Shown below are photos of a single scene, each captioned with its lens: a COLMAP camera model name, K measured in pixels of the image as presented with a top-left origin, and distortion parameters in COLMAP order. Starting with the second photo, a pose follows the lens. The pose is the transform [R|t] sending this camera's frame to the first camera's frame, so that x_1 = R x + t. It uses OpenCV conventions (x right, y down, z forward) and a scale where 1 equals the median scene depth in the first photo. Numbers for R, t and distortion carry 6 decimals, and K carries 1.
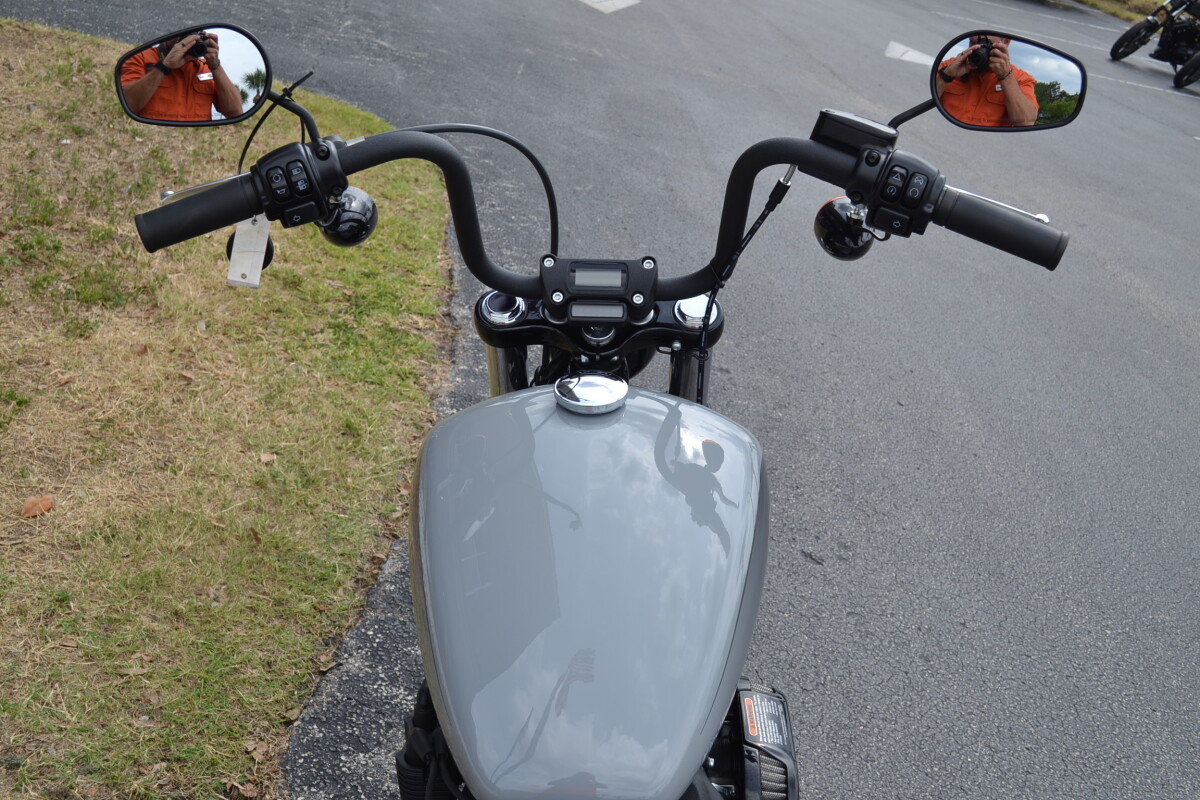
lens RADIAL K [[1361.7, 0, 600.9], [0, 1361.7, 398.2], [0, 0, 1]] dist [-0.021509, 0.000000]
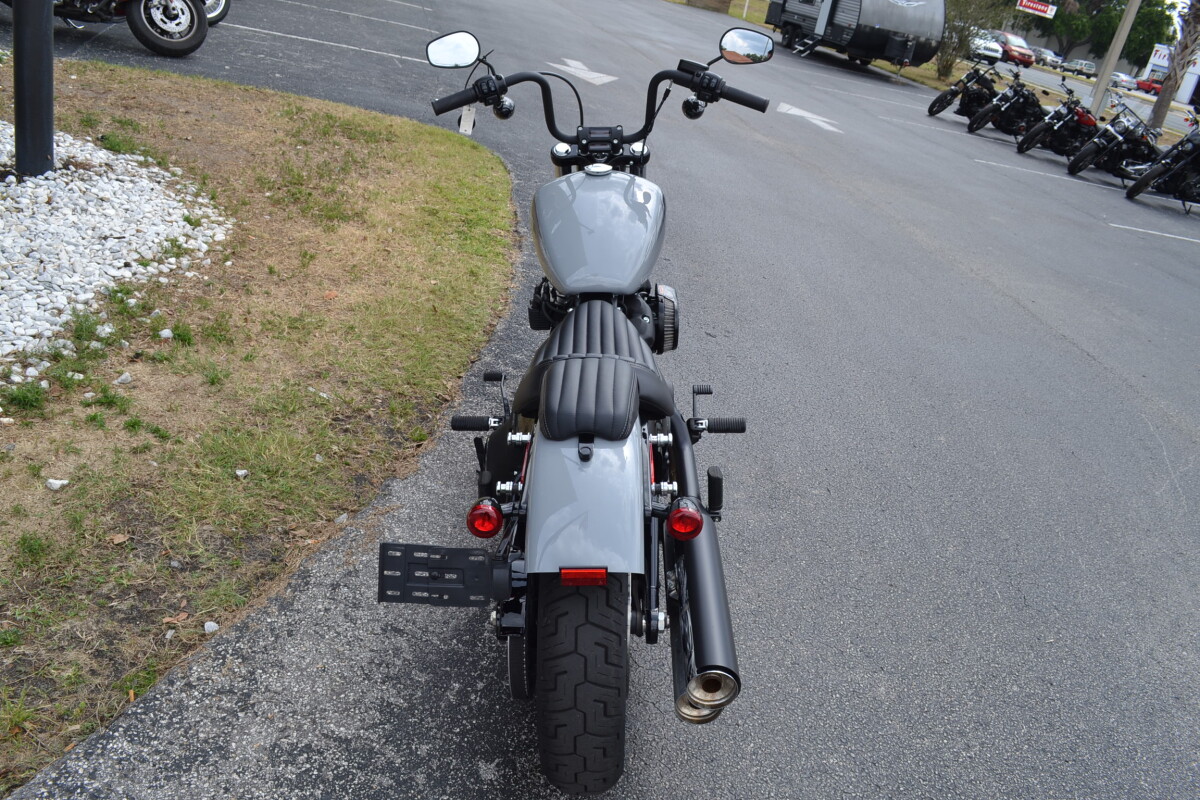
lens RADIAL K [[984.0, 0, 596.8], [0, 984.0, 403.6], [0, 0, 1]] dist [-0.049849, -0.014427]
pose [[0.999755, -0.022071, -0.001647, -0.008741], [0.022099, 0.999576, 0.018934, 0.213385], [0.001228, -0.018966, 0.999819, -0.473989]]
